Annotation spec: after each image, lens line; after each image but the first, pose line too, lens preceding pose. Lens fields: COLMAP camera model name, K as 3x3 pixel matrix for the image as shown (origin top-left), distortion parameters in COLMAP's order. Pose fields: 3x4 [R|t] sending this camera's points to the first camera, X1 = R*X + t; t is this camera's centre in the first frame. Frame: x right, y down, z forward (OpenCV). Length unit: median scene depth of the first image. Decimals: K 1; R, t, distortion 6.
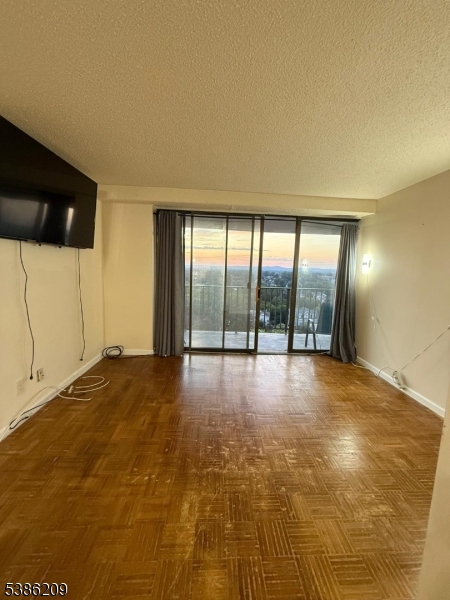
lens RADIAL K [[241.7, 0, 224.3], [0, 241.7, 300.2], [0, 0, 1]] dist [-0.000521, -0.000056]
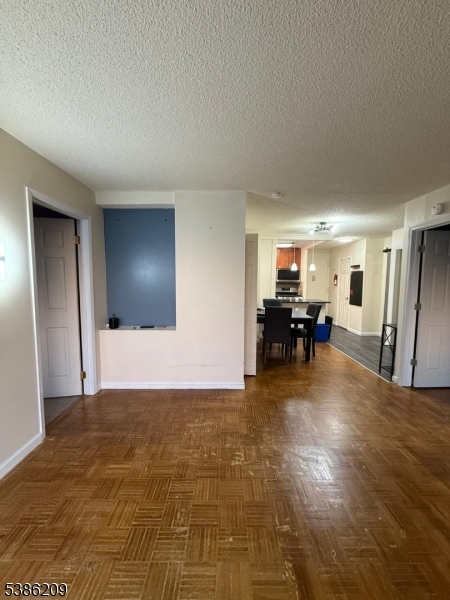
lens RADIAL K [[241.7, 0, 224.5], [0, 241.7, 299.4], [0, 0, 1]] dist [-0.000521, -0.000056]
pose [[-0.997763, -0.041250, 0.052605, 0.324133], [-0.028331, 0.973680, 0.226152, -0.269732], [-0.060549, 0.224155, -0.972671, 1.959802]]
